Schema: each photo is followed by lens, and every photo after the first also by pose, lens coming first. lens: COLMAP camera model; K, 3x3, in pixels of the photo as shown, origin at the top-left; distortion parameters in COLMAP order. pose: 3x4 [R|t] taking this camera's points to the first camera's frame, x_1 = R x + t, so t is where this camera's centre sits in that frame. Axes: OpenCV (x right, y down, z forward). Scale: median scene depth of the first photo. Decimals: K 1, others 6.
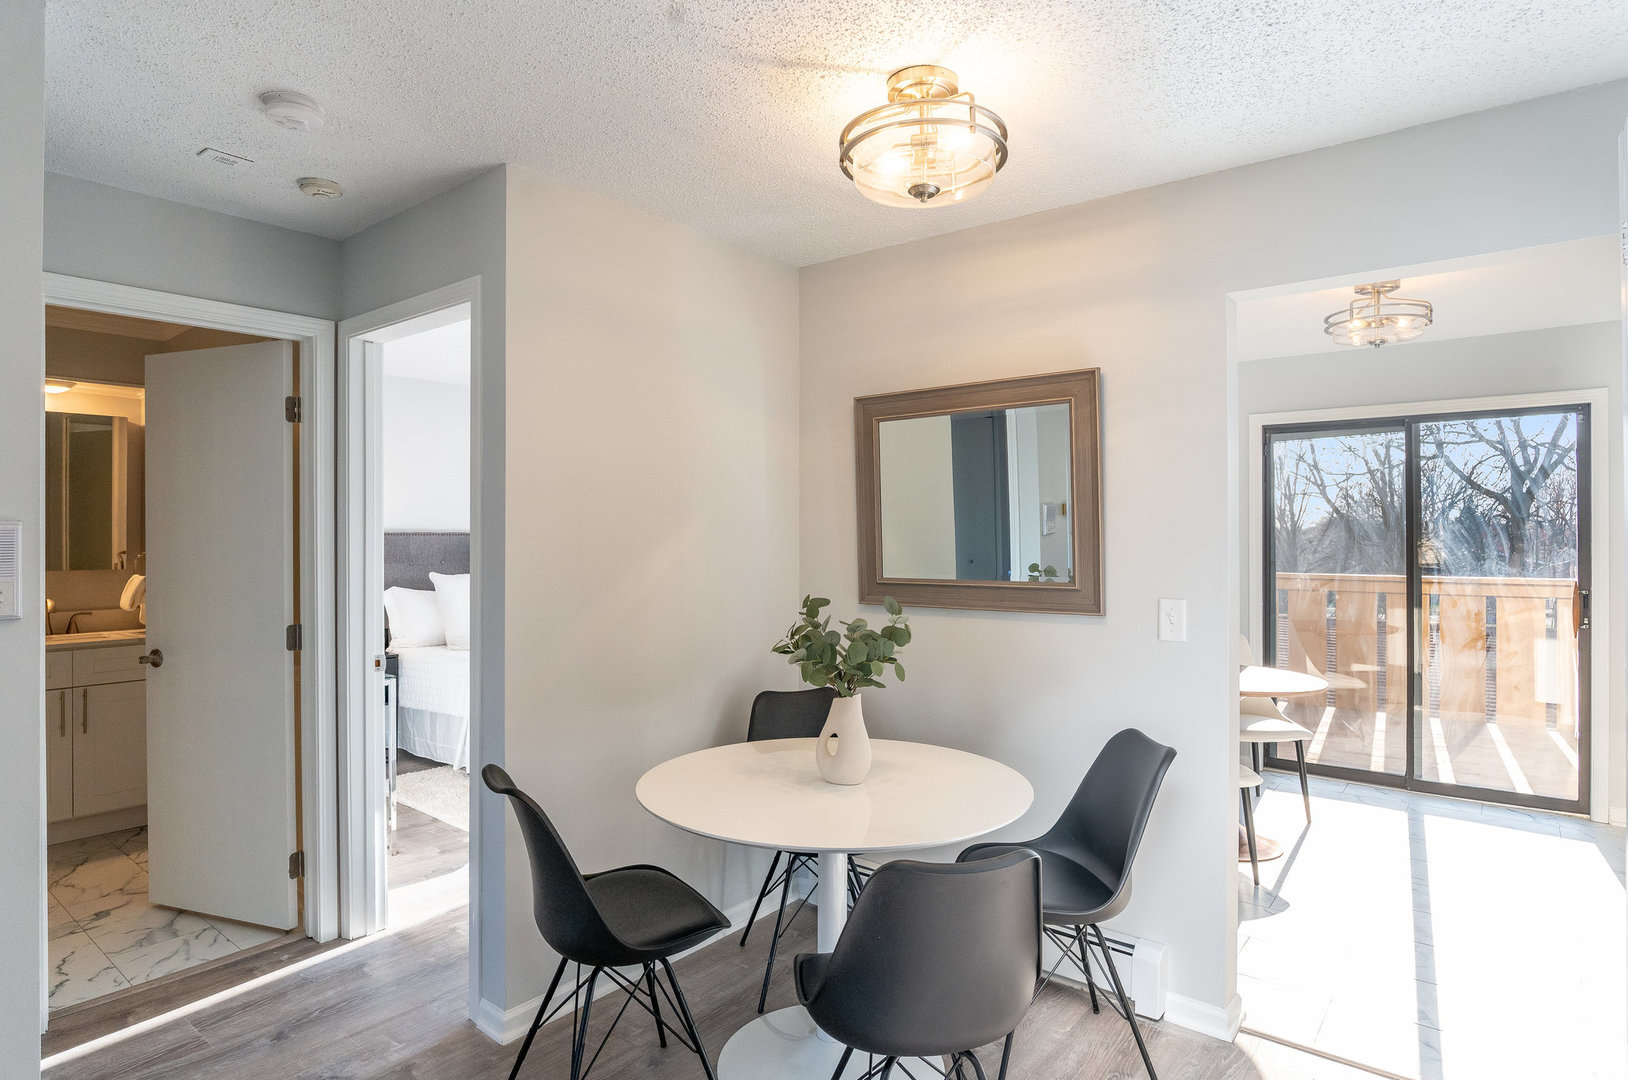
lens RADIAL K [[878.6, 0, 840.8], [0, 878.6, 536.1], [0, 0, 1]] dist [-0.004757, 0.001321]
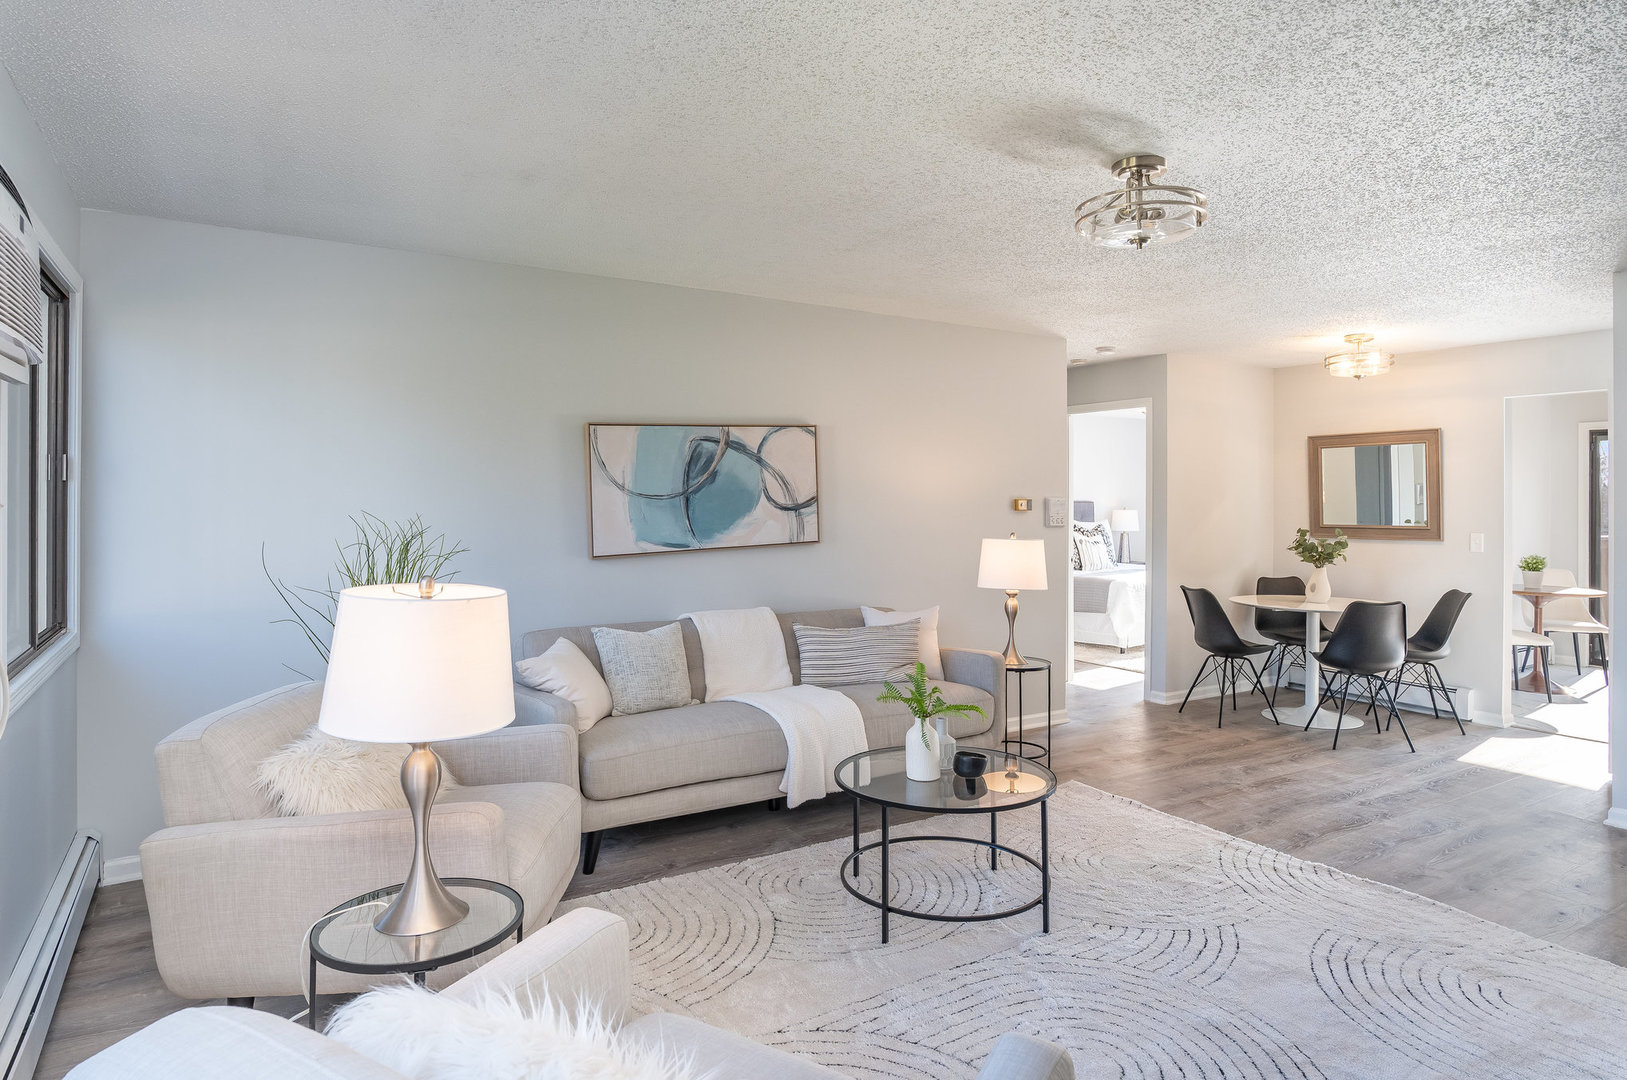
lens RADIAL K [[934.5, 0, 836.8], [0, 934.5, 516.1], [0, 0, 1]] dist [-0.010777, 0.003740]
pose [[0.946314, 0.010823, -0.323067, -0.322120], [-0.007381, 0.999902, 0.011878, 0.010435], [0.323164, -0.008856, 0.946302, -1.427720]]
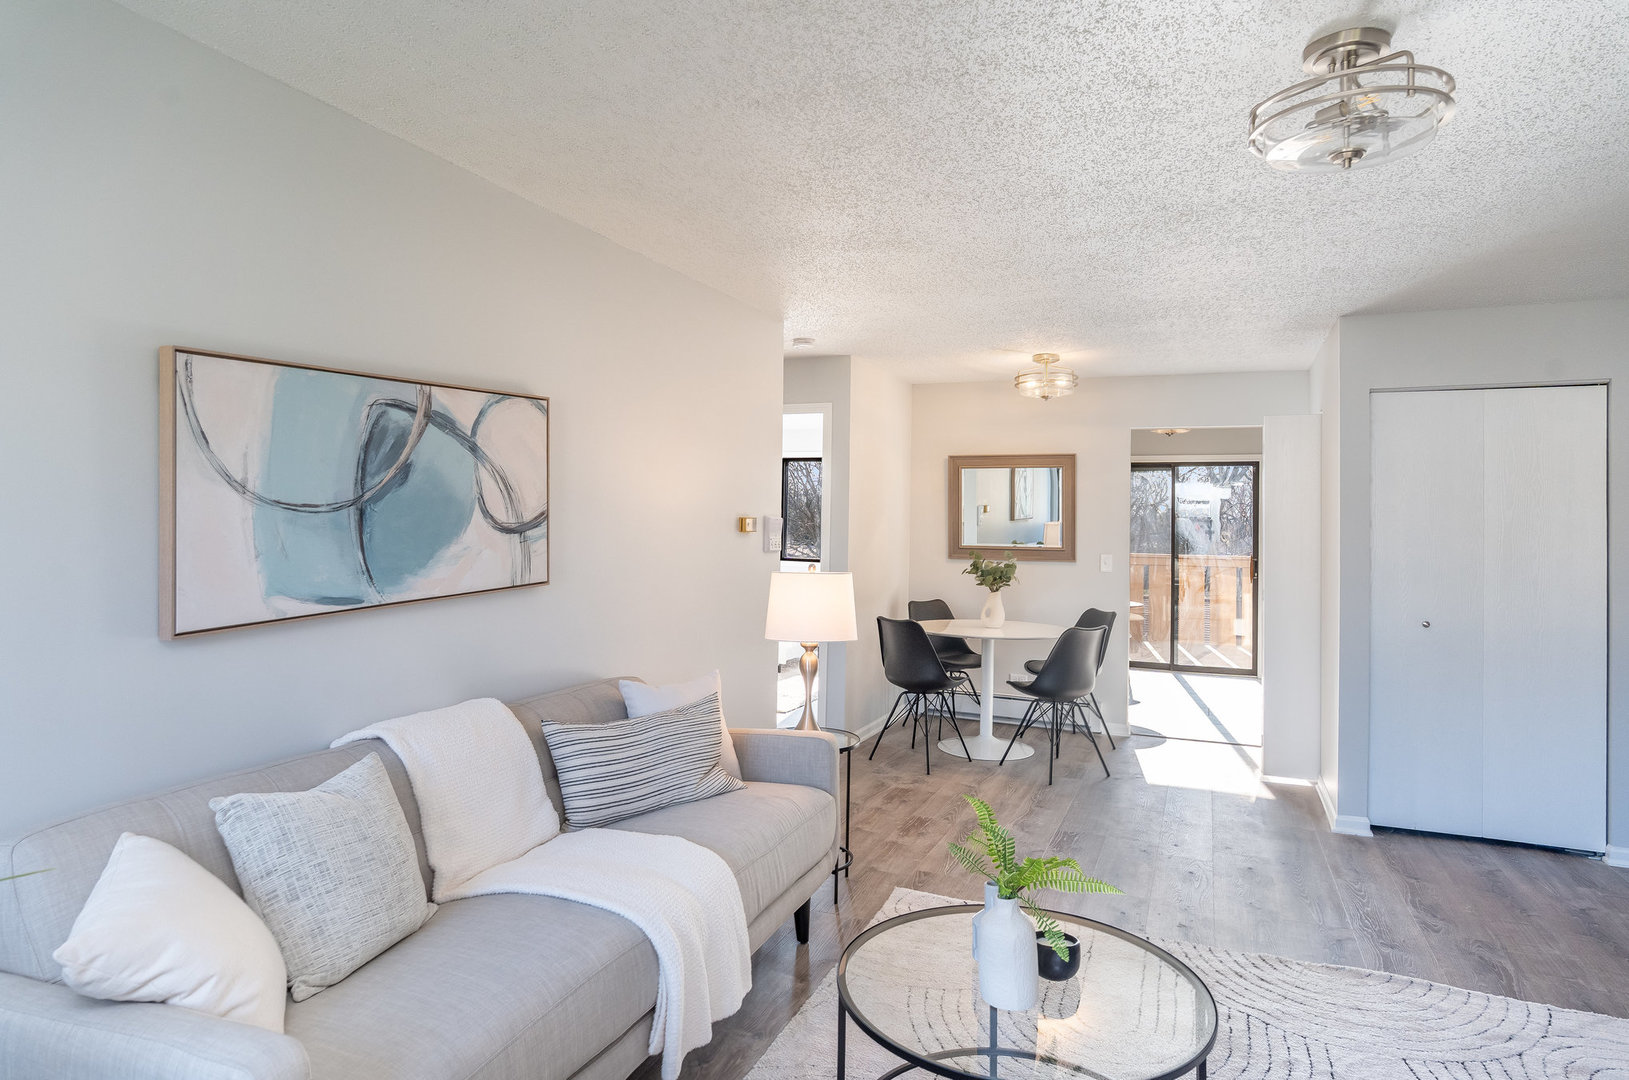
lens RADIAL K [[935.7, 0, 824.1], [0, 935.7, 501.9], [0, 0, 1]] dist [-0.010777, 0.003740]
pose [[0.964364, 0.023637, 0.263522, -0.828497], [-0.017622, 0.999528, -0.025165, 0.006775], [-0.263993, 0.019624, 0.964325, -0.993991]]
